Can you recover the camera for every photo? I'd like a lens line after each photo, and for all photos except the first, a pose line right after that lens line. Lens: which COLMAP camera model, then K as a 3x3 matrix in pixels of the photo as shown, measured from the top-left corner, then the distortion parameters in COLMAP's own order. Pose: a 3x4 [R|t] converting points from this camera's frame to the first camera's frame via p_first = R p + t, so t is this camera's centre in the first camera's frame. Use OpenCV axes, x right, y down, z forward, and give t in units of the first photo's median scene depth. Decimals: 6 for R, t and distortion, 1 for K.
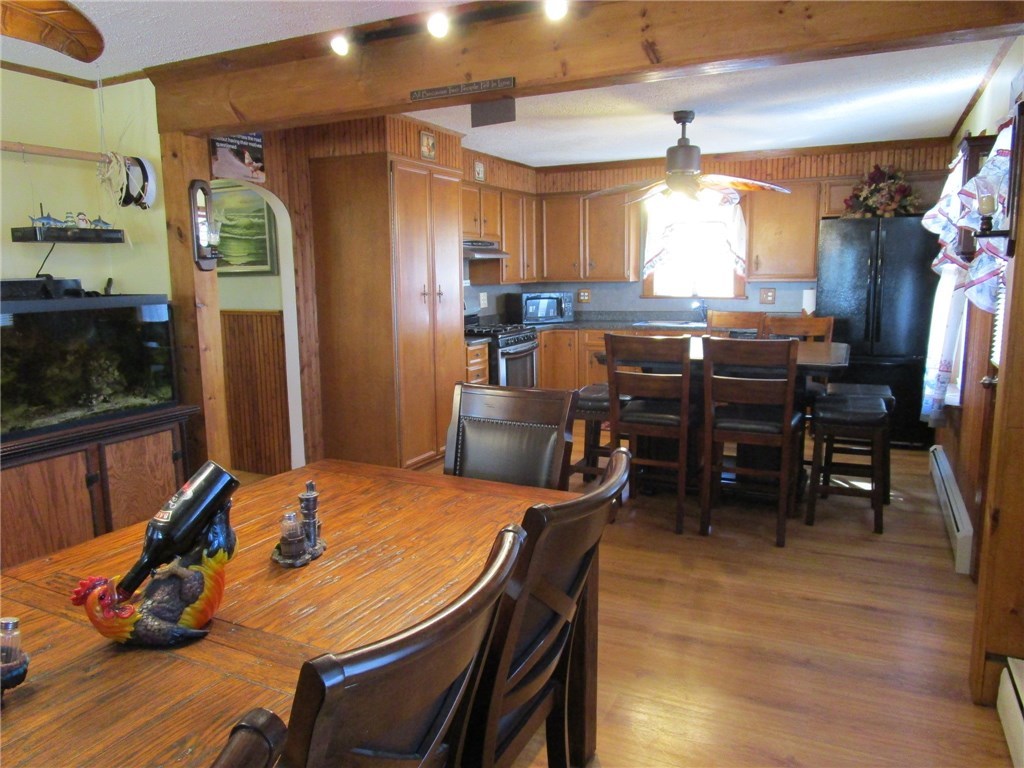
lens RADIAL K [[730.9, 0, 512.0], [0, 730.9, 384.0], [0, 0, 1]] dist [-0.026534, 0.007204]
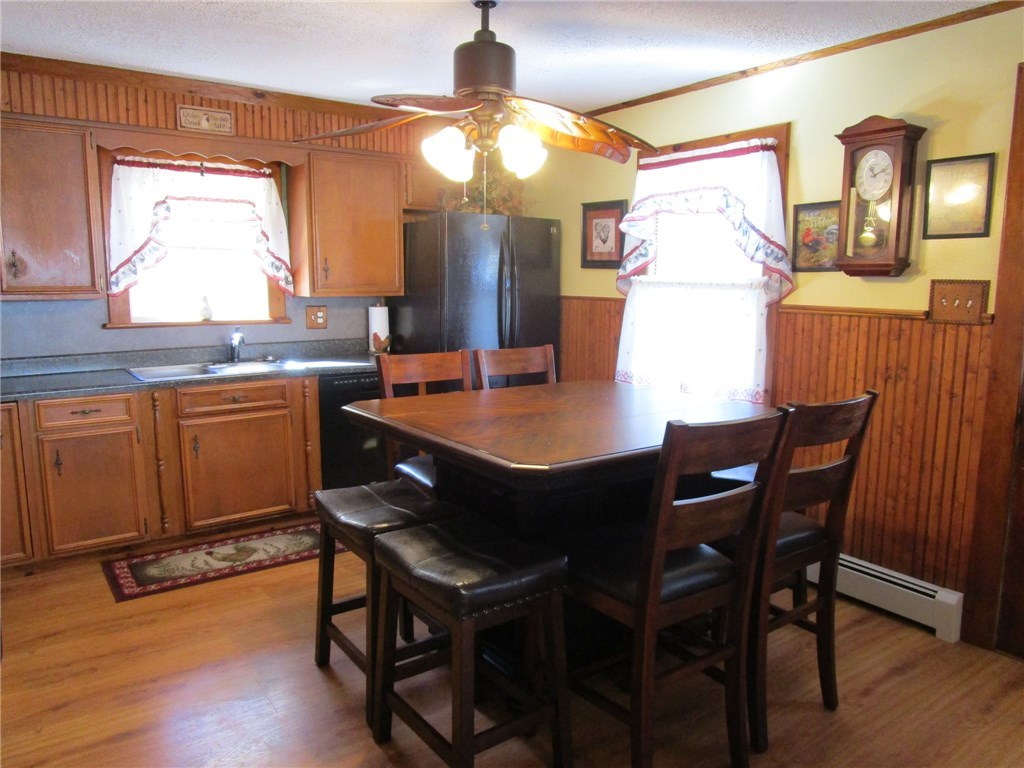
lens RADIAL K [[730.9, 0, 512.0], [0, 730.9, 384.0], [0, 0, 1]] dist [-0.026534, 0.007204]
pose [[0.479663, -0.111629, 0.870323, -0.192118], [0.123360, 0.990602, 0.059069, -0.087399], [-0.868738, 0.079030, 0.488926, 0.579900]]
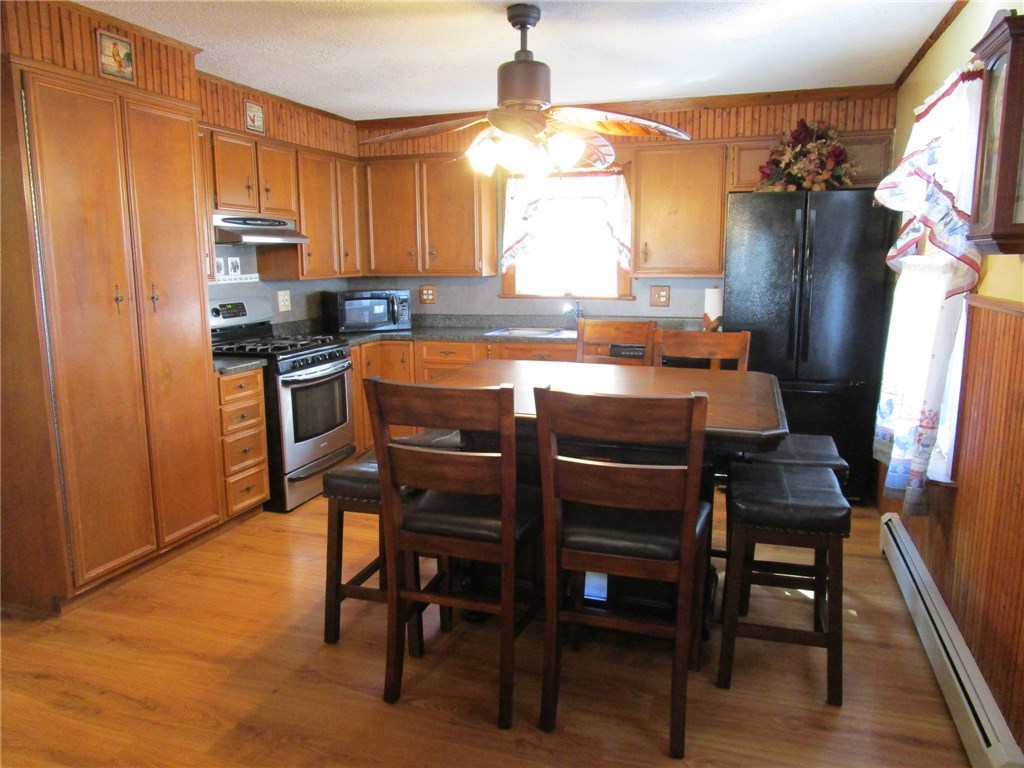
lens RADIAL K [[730.9, 0, 512.0], [0, 730.9, 384.0], [0, 0, 1]] dist [-0.026534, 0.007204]
pose [[0.991675, -0.013726, 0.128033, 0.111122], [0.011900, 0.999816, 0.015014, -0.047857], [-0.128215, -0.013366, 0.991656, 0.295455]]
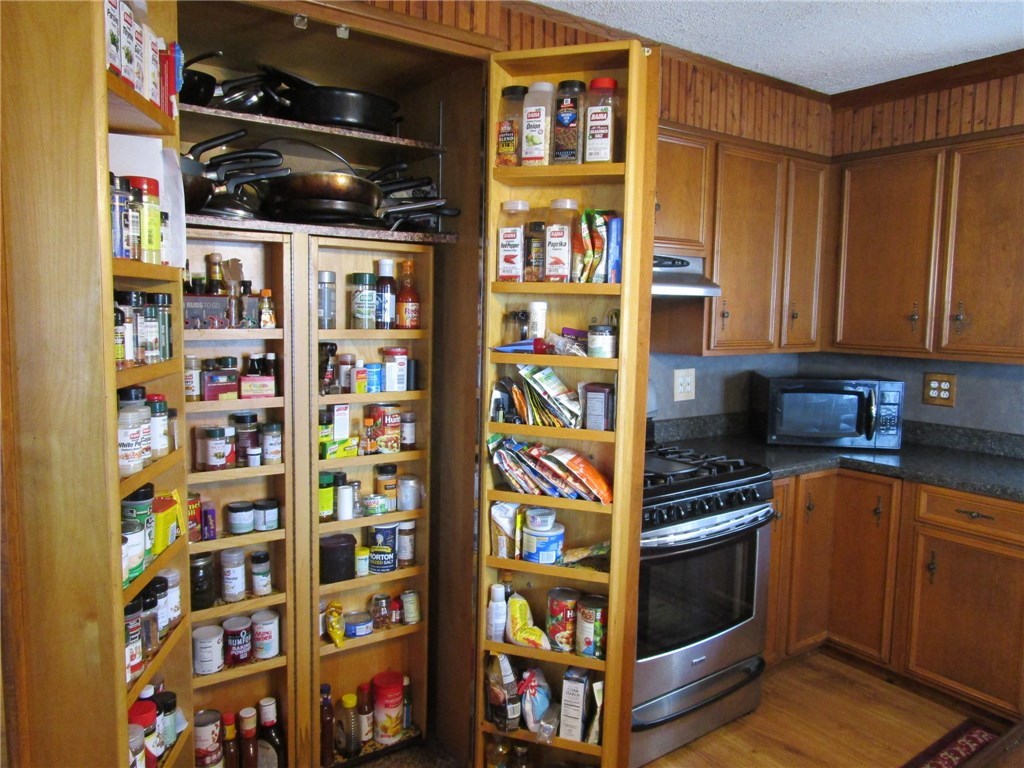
lens RADIAL K [[730.9, 0, 512.0], [0, 730.9, 384.0], [0, 0, 1]] dist [-0.026534, 0.007204]
pose [[0.872757, 0.078887, -0.481739, 0.107908], [-0.103952, 0.994255, -0.025515, -0.110616], [0.476958, 0.072346, 0.875943, 0.646251]]
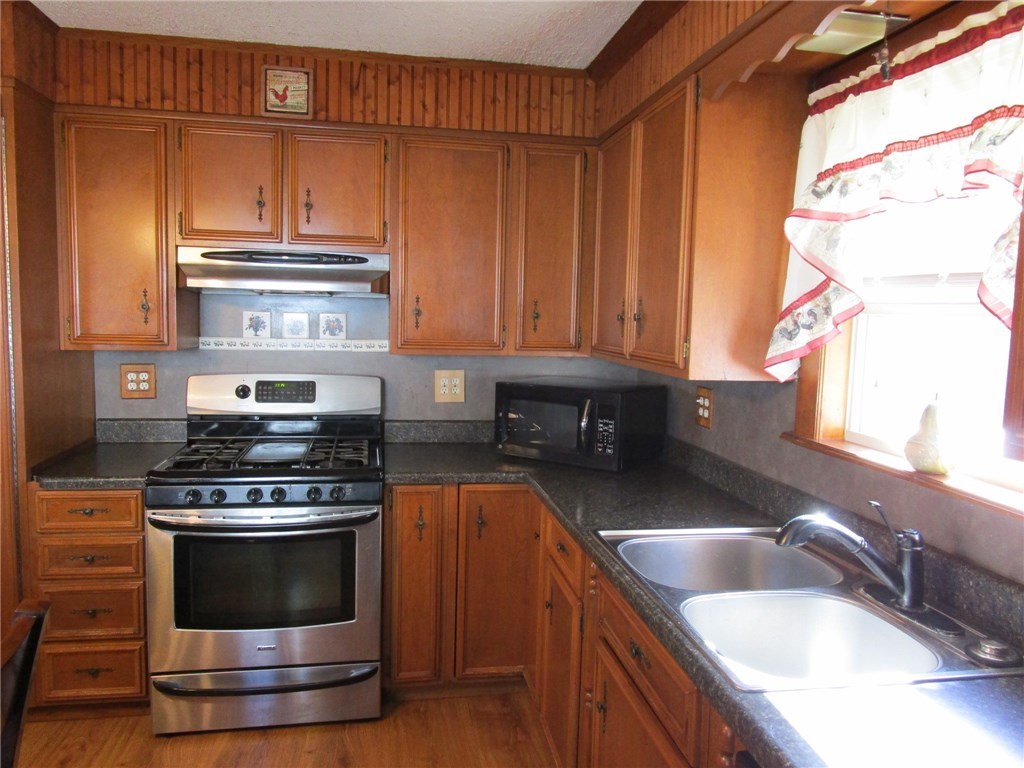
lens RADIAL K [[730.9, 0, 512.0], [0, 730.9, 384.0], [0, 0, 1]] dist [-0.026534, 0.007204]
pose [[0.587958, 0.111063, -0.801230, 0.417518], [-0.162554, 0.986545, 0.017465, -0.156819], [0.792389, 0.119975, 0.598101, 0.912163]]
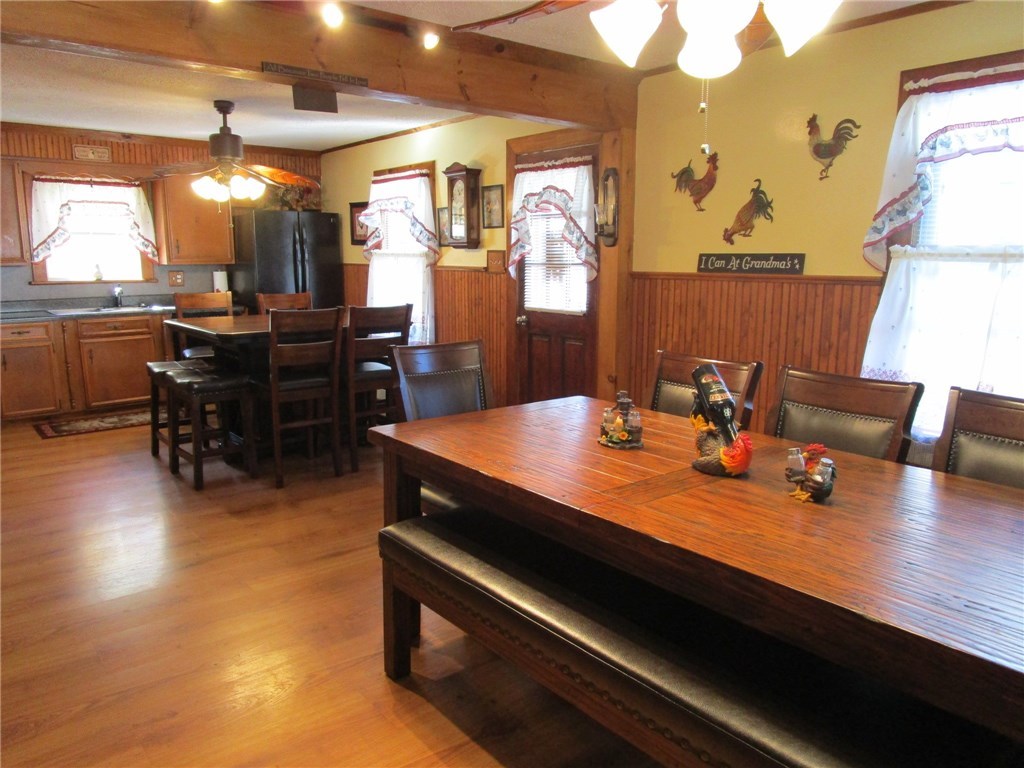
lens RADIAL K [[730.9, 0, 512.0], [0, 730.9, 384.0], [0, 0, 1]] dist [-0.026534, 0.007204]
pose [[0.410741, -0.146526, 0.899901, -0.465330], [0.132056, 0.986155, 0.100297, -0.015401], [-0.902138, 0.077642, 0.424404, 0.160704]]
